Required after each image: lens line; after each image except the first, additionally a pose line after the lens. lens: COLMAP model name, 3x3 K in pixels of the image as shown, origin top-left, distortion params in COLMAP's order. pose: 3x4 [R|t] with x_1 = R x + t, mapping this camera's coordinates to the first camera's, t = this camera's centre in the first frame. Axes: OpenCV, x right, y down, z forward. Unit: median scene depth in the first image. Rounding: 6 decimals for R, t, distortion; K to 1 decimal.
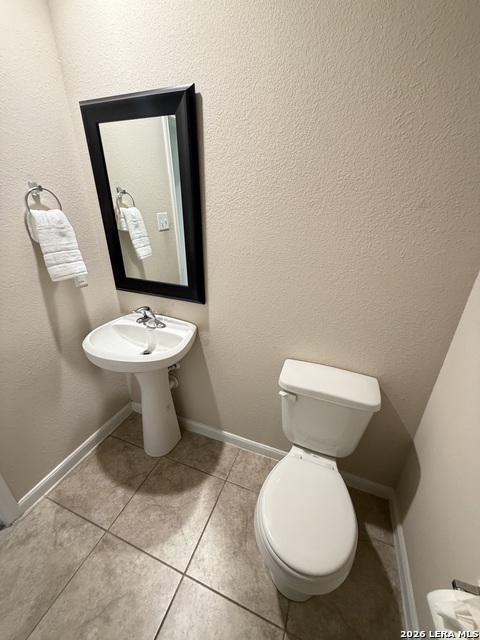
lens RADIAL K [[256.9, 0, 246.7], [0, 256.9, 317.1], [0, 0, 1]] dist [0.002939, -0.000071]
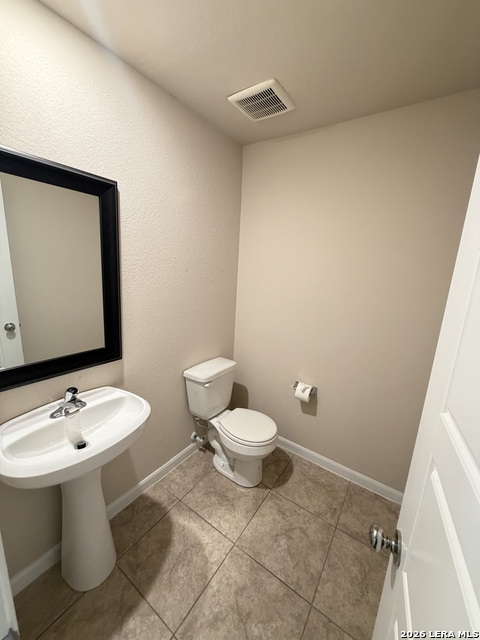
lens RADIAL K [[256.9, 0, 231.1], [0, 256.9, 318.0], [0, 0, 1]] dist [0.002939, -0.000071]
pose [[0.252015, -0.191754, 0.948535, -0.982629], [0.351169, 0.931480, 0.095004, -0.142495], [-0.901759, 0.309154, 0.302085, 0.219810]]
